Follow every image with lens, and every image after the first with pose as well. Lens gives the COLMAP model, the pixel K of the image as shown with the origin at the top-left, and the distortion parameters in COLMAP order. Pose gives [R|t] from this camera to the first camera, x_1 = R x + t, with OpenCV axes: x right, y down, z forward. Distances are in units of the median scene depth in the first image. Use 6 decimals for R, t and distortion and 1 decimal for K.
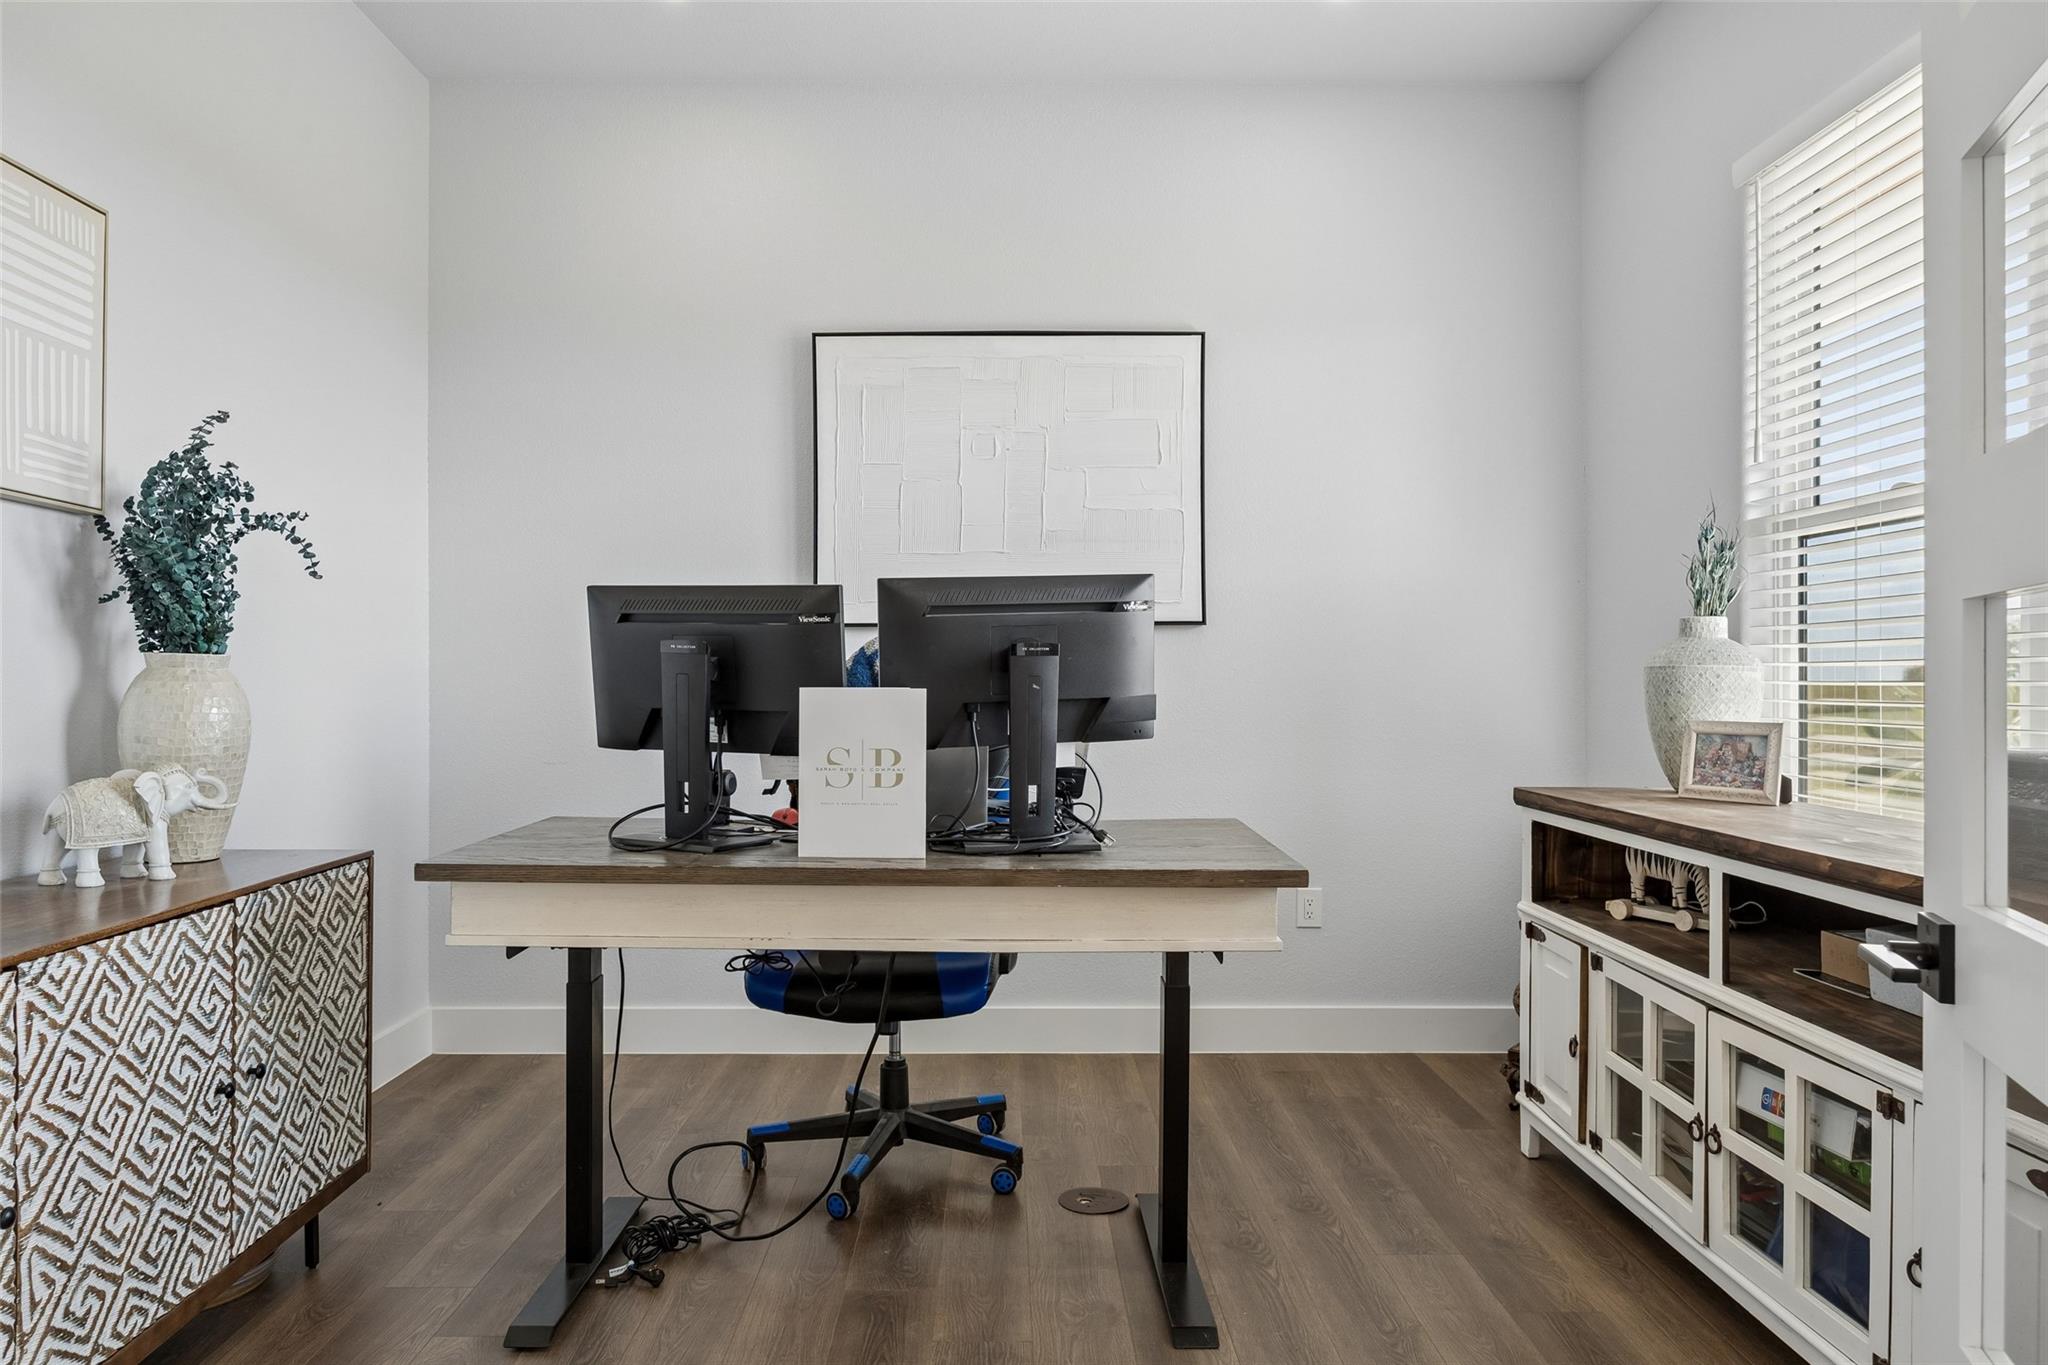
lens RADIAL K [[1336.3, 0, 1024.0], [0, 1336.3, 682.5], [0, 0, 1]] dist [-0.005038, -0.007046]
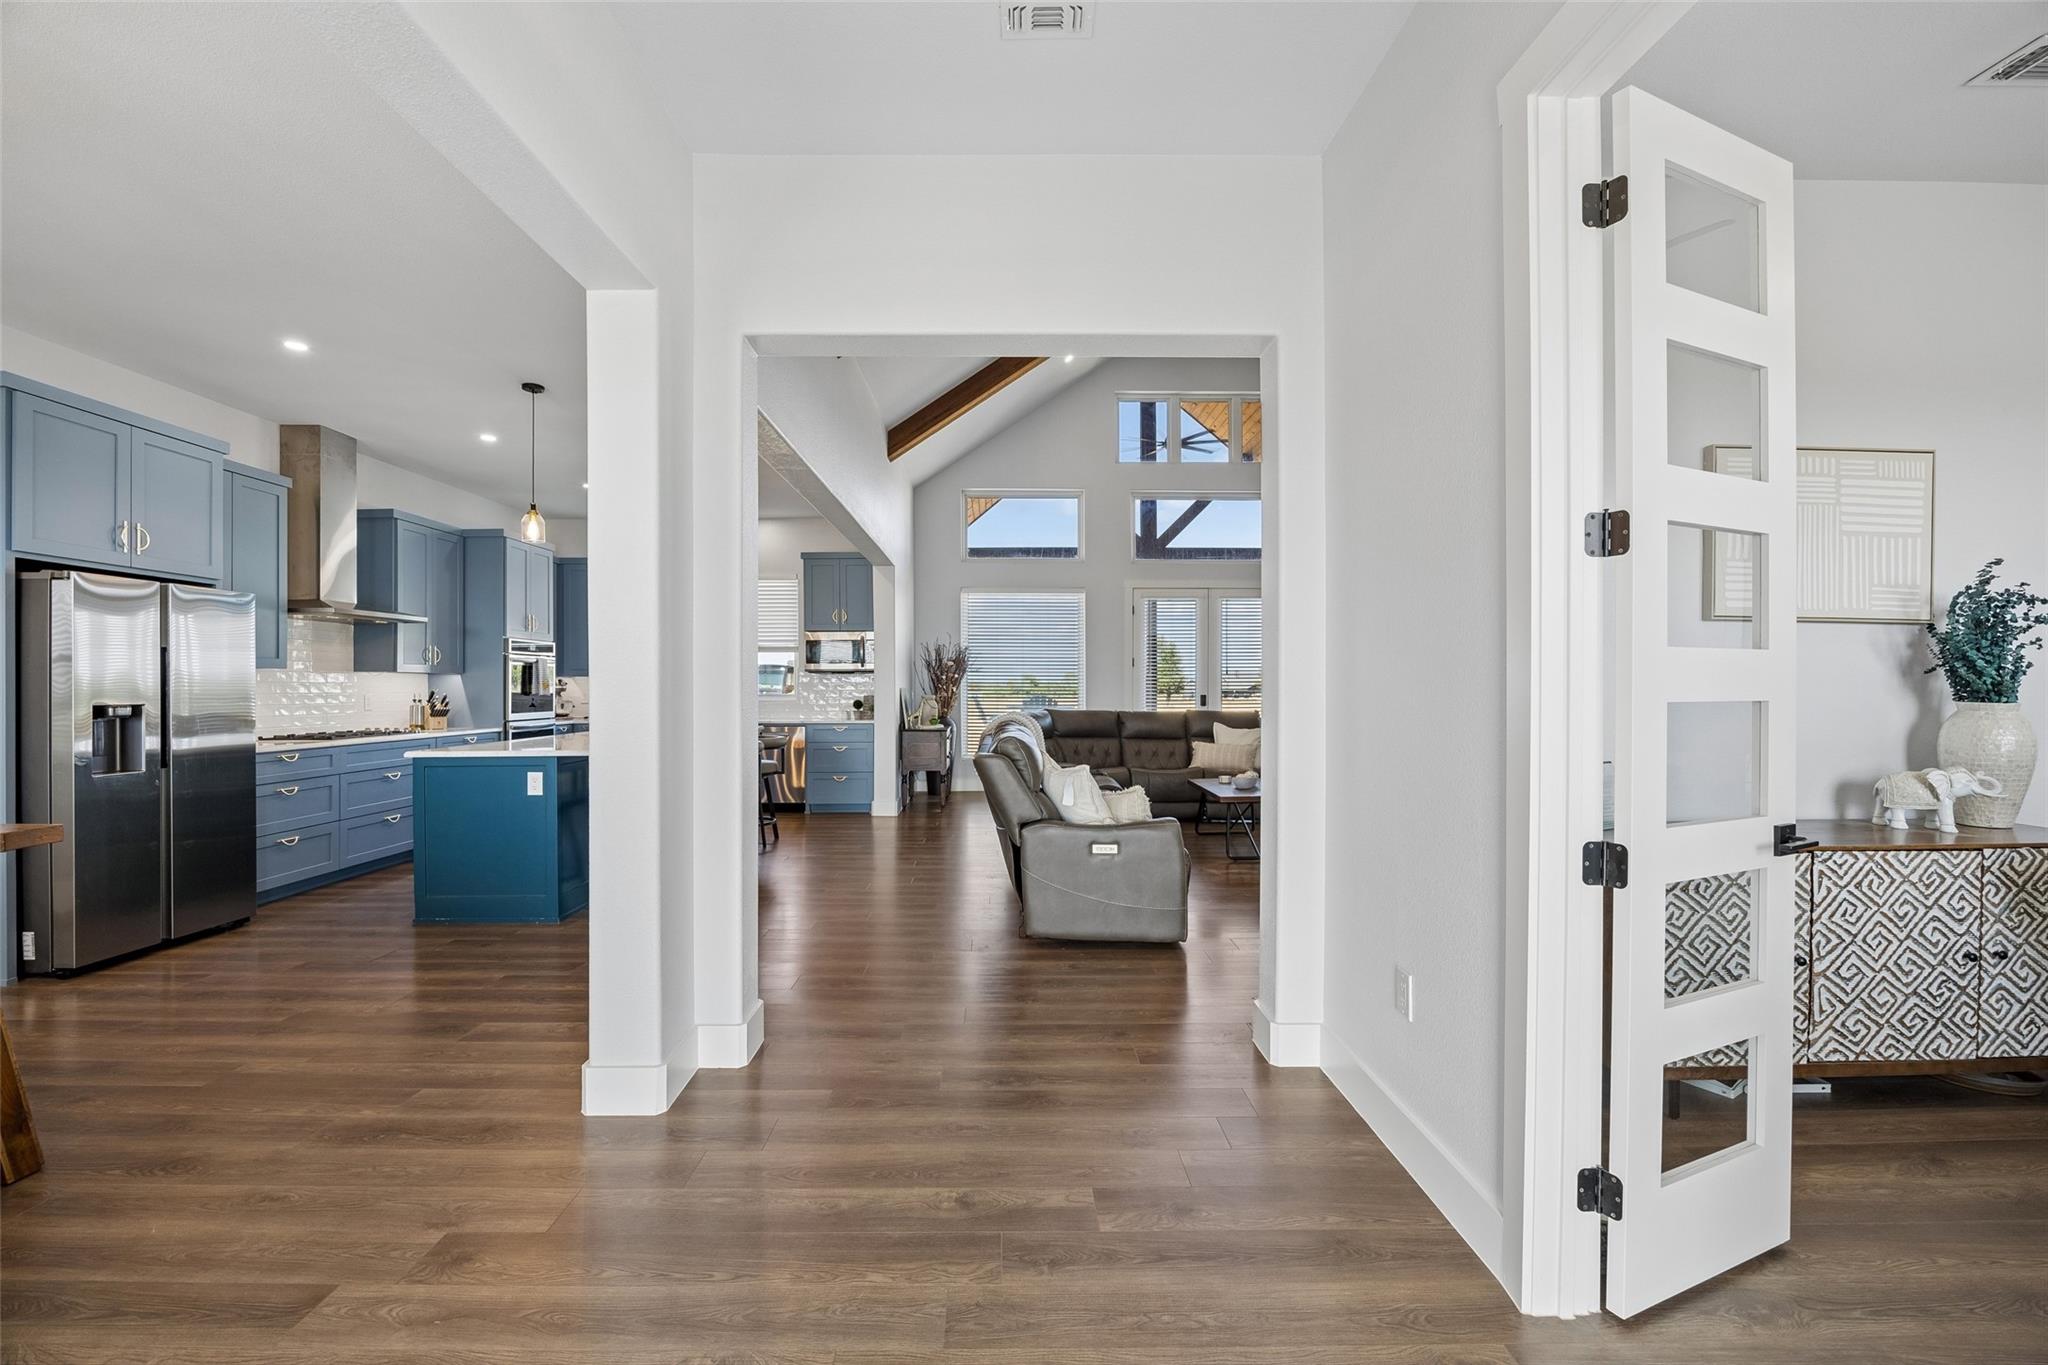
lens RADIAL K [[878.6, 0, 1024.0], [0, 878.6, 682.5], [0, 0, 1]] dist [0.000148, 0.000059]
pose [[0.009996, -0.004894, -0.999938, 0.582996], [-0.003532, 0.999982, -0.004930, -0.046757], [0.999944, 0.003581, 0.009979, -0.273849]]
